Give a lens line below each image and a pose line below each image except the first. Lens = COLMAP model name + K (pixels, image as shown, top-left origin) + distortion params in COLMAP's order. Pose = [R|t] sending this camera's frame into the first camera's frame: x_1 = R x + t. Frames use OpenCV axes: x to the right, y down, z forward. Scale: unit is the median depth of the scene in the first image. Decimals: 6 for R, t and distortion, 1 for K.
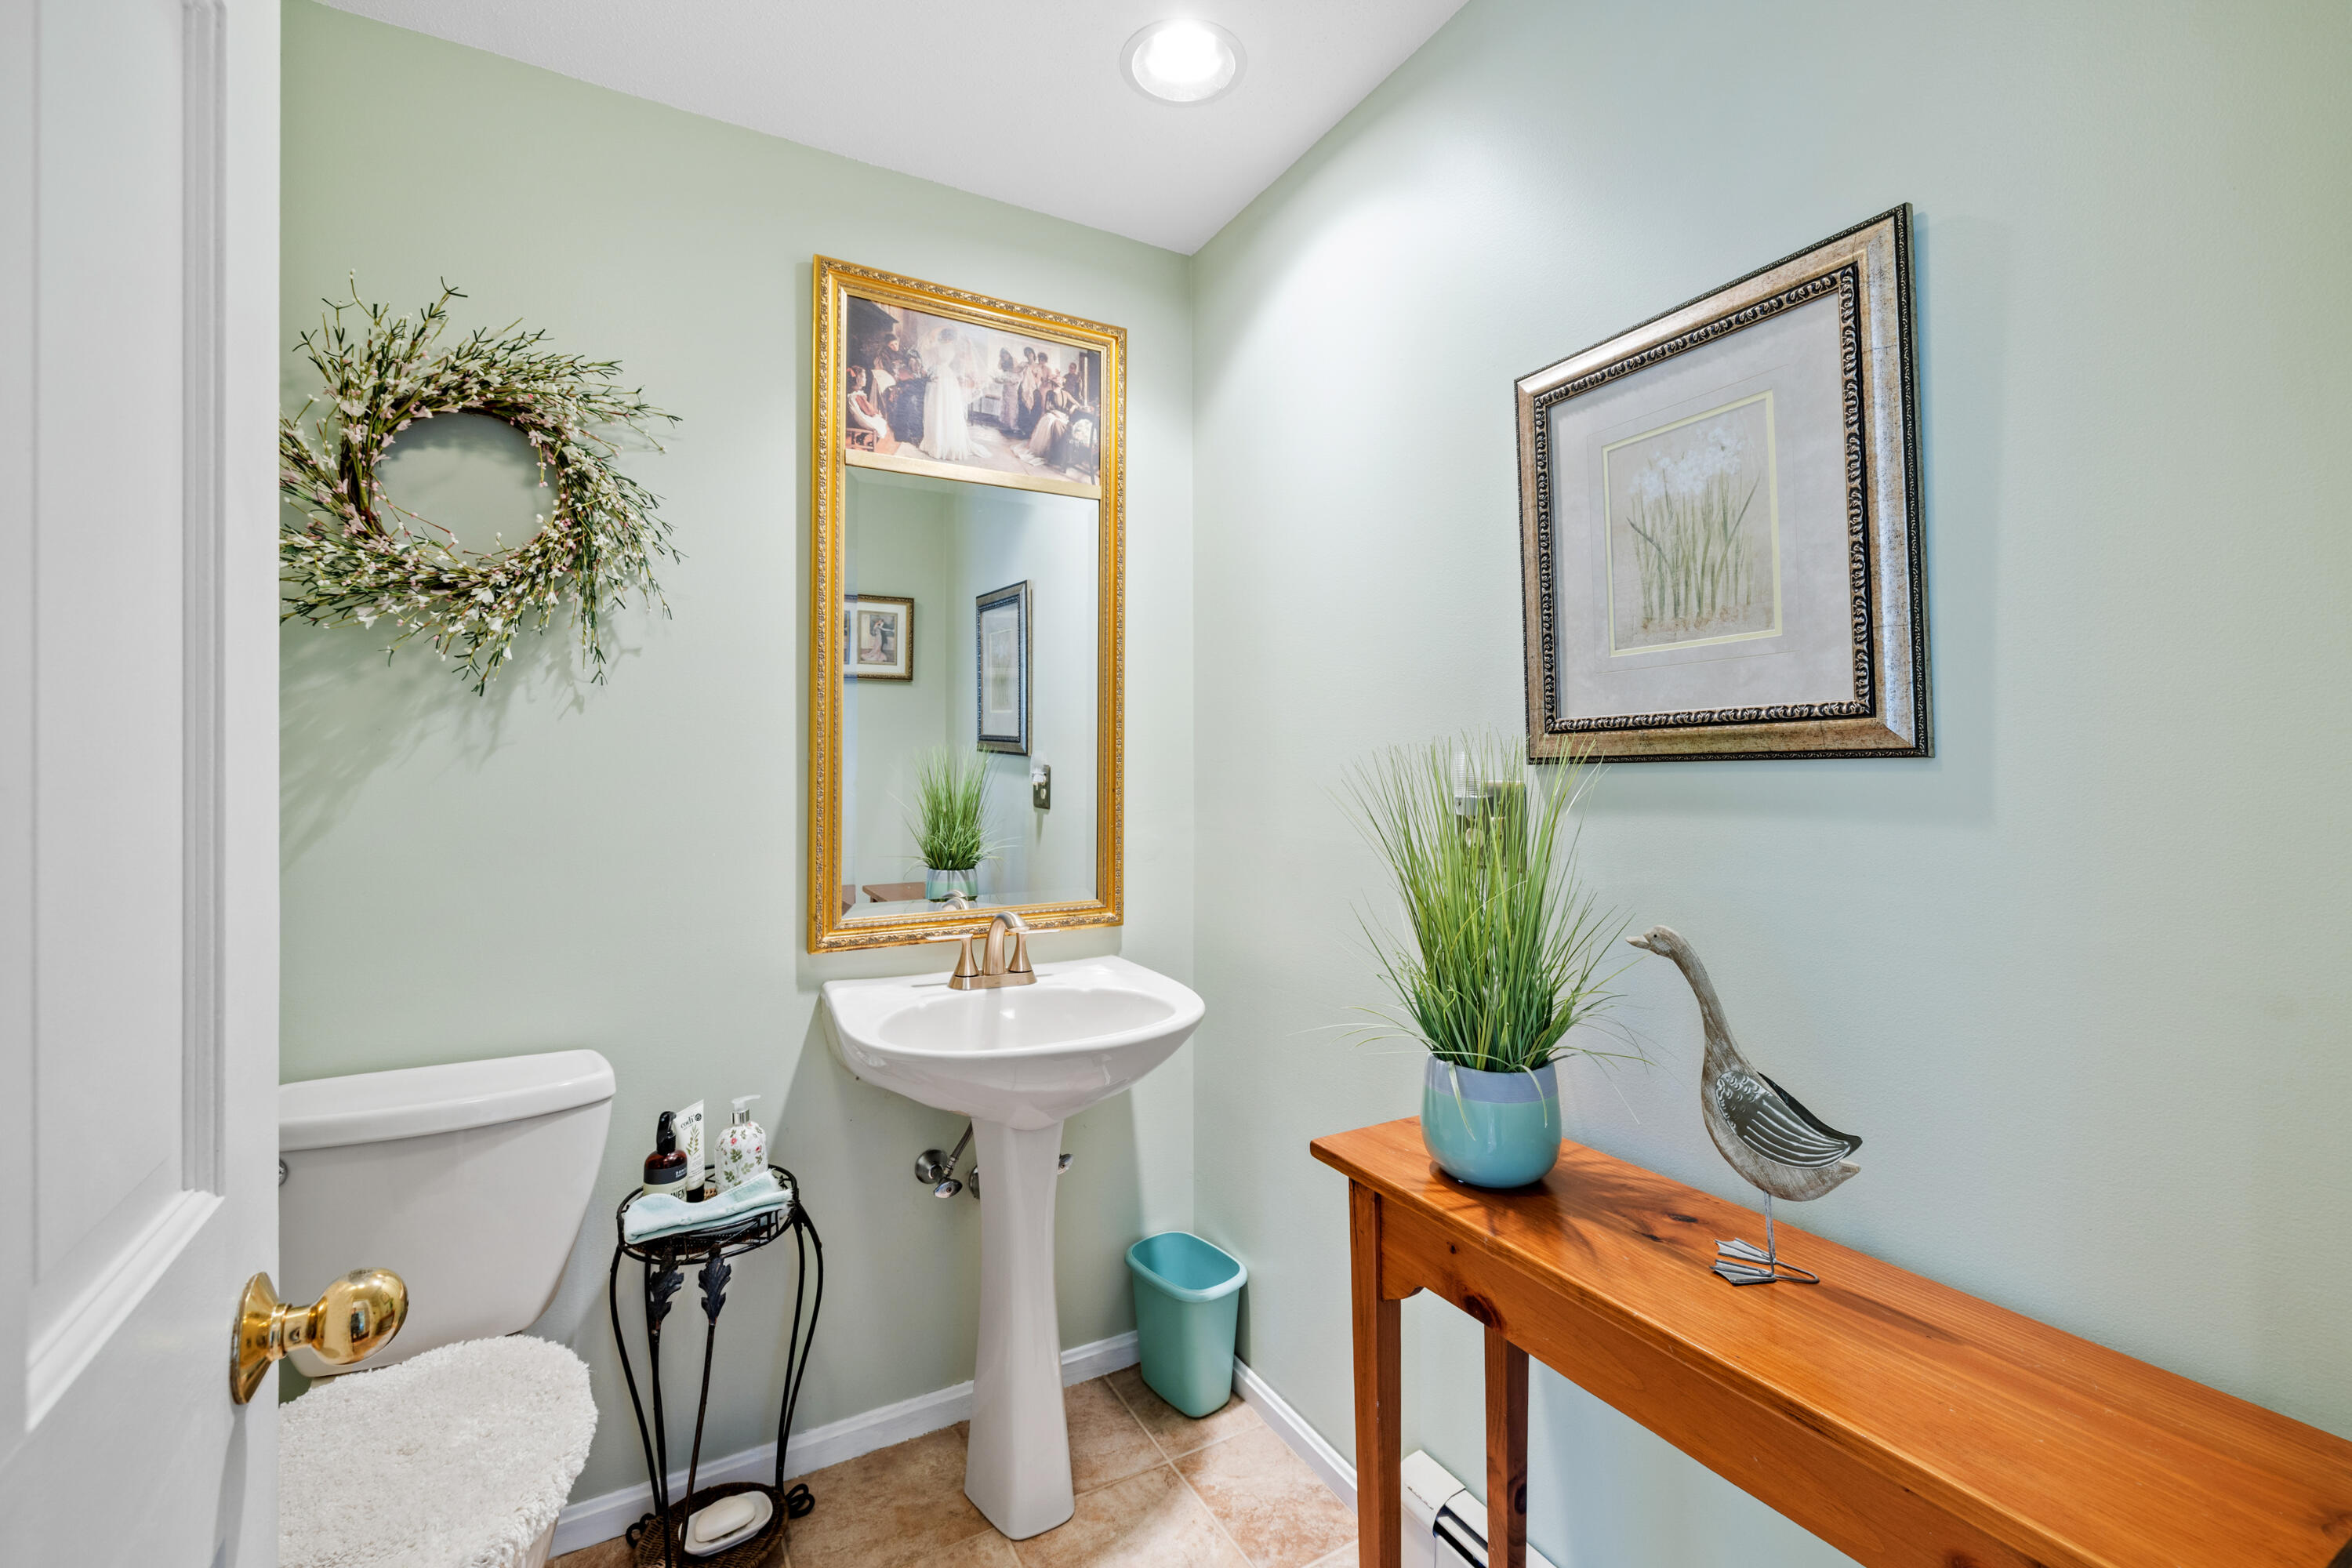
lens RADIAL K [[981.0, 0, 1171.7], [0, 981.0, 769.7], [0, 0, 1]] dist [-0.002306, 0.000406]
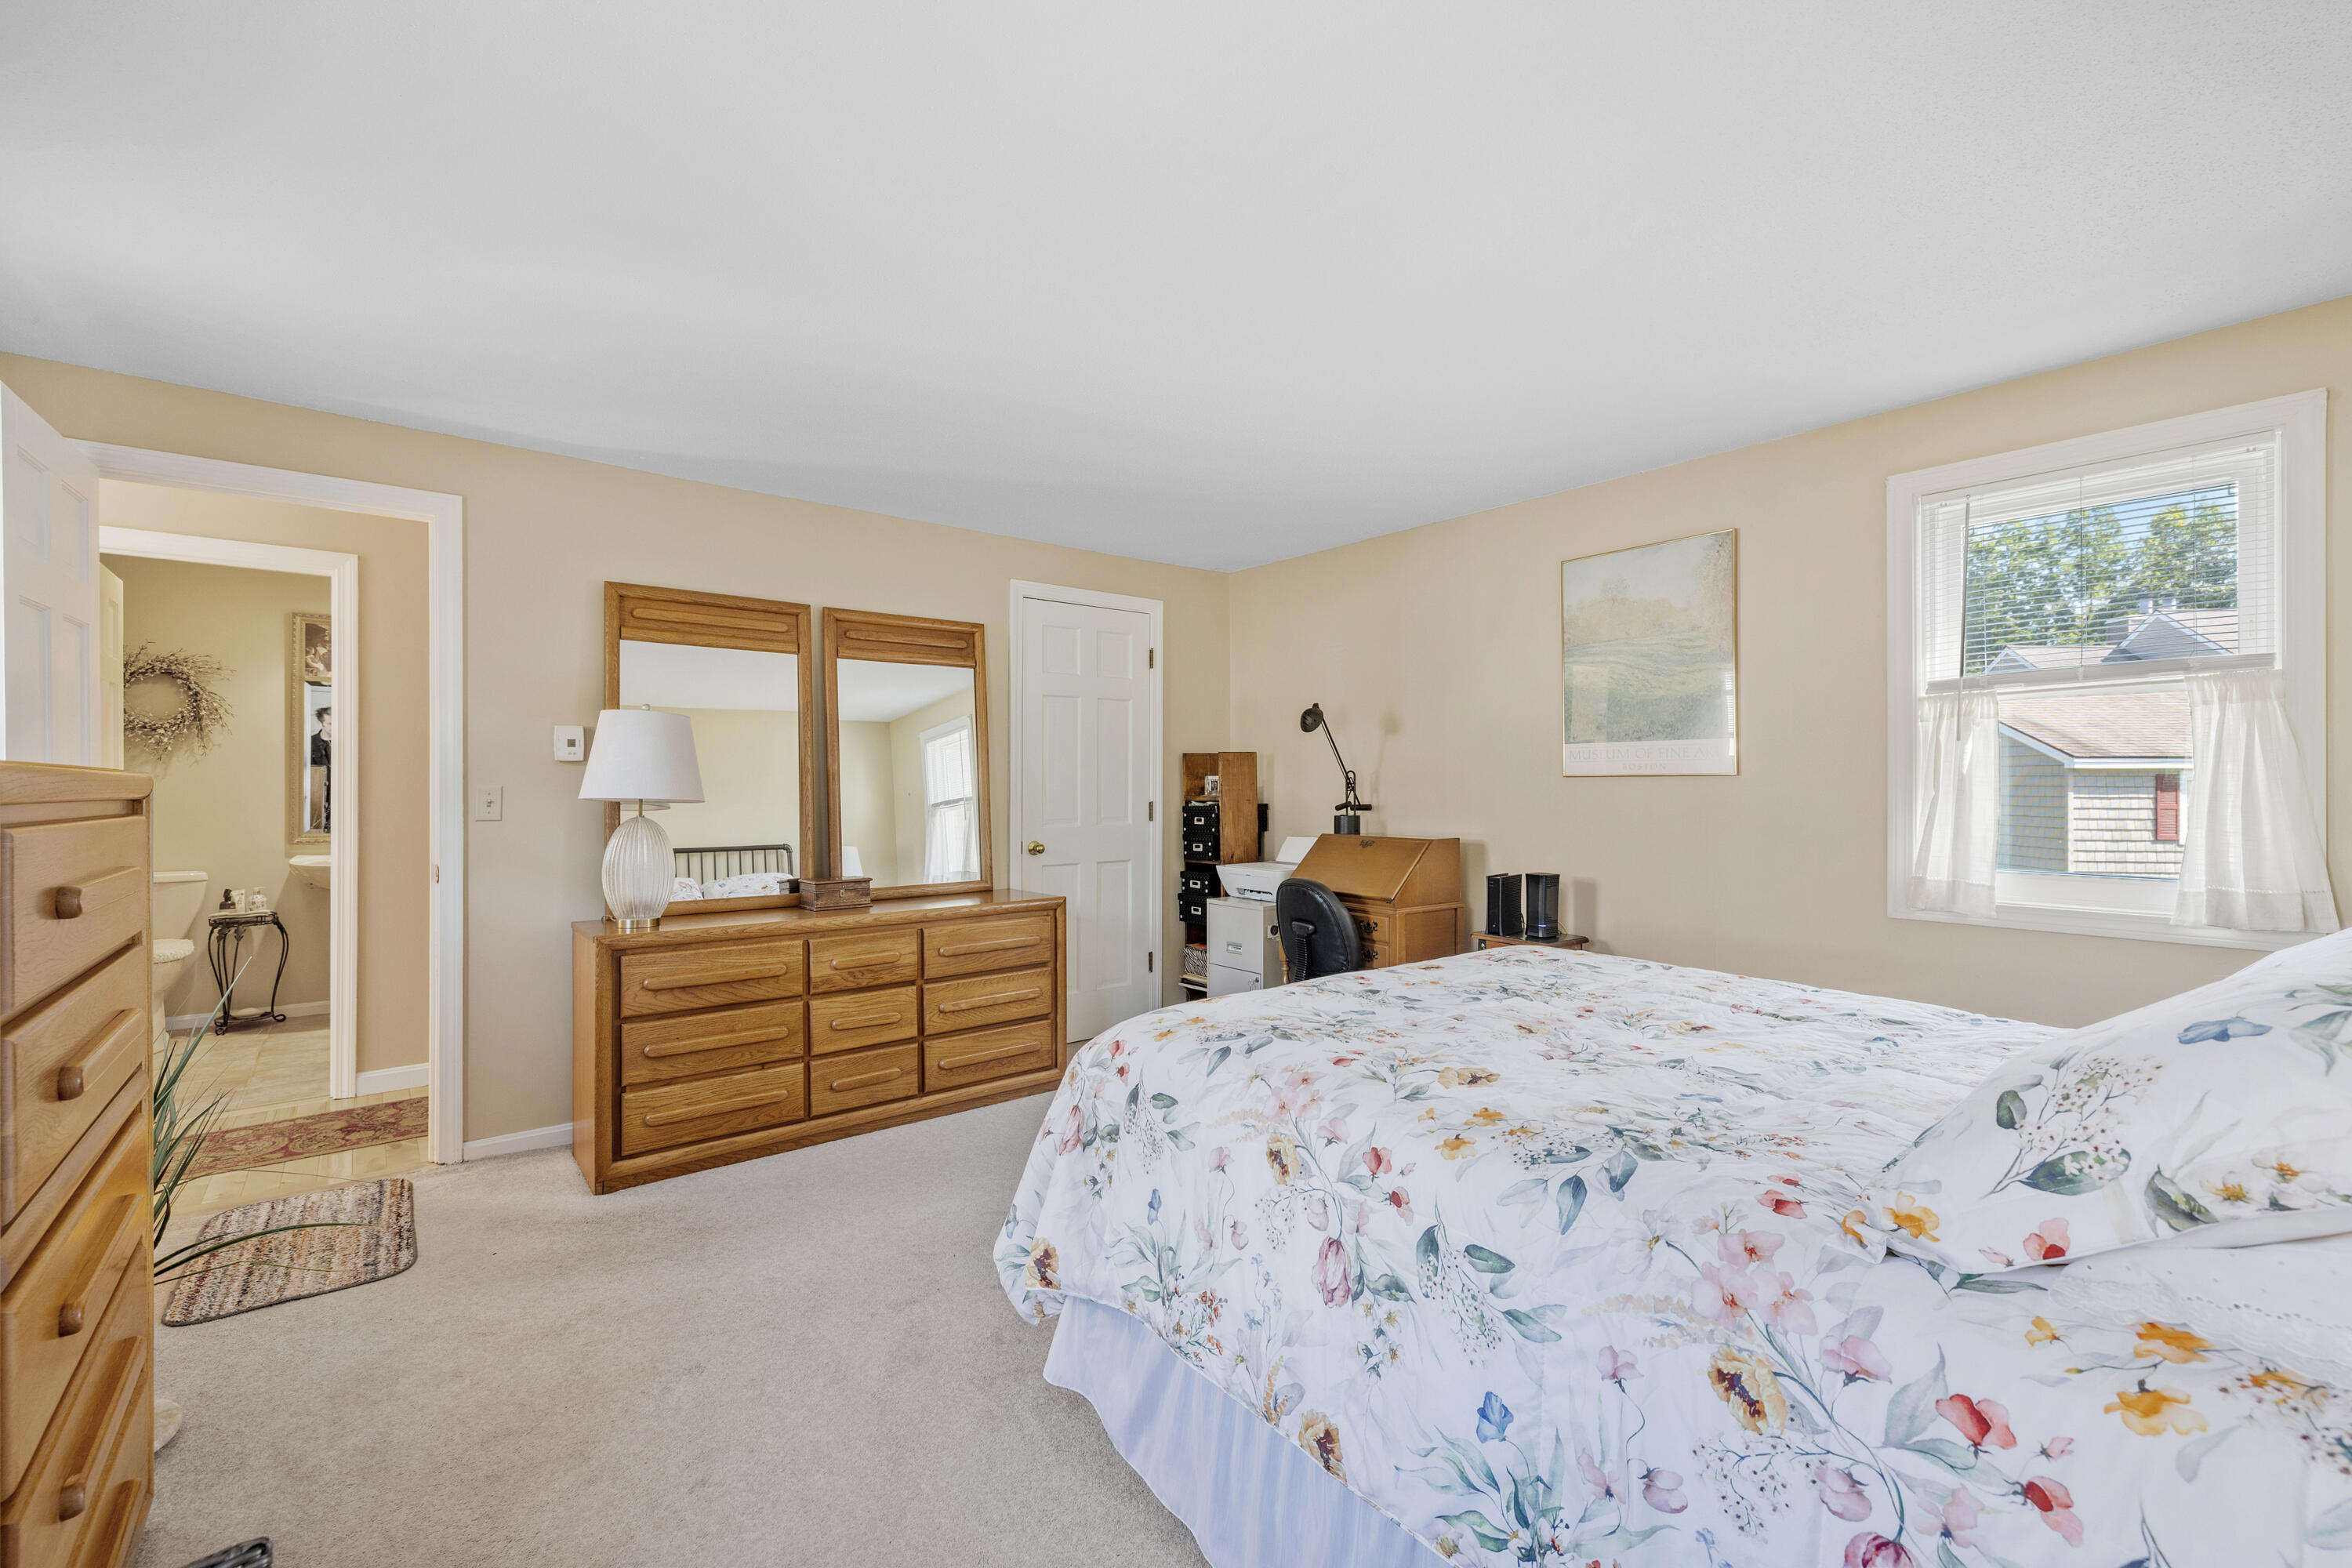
lens RADIAL K [[981.0, 0, 1178.0], [0, 981.0, 789.5], [0, 0, 1]] dist [-0.002306, 0.000406]
pose [[0.984833, 0.000222, 0.173507, 2.028566], [-0.001043, 0.999989, 0.004638, 0.002774], [-0.173504, -0.004748, 0.984822, -2.748553]]
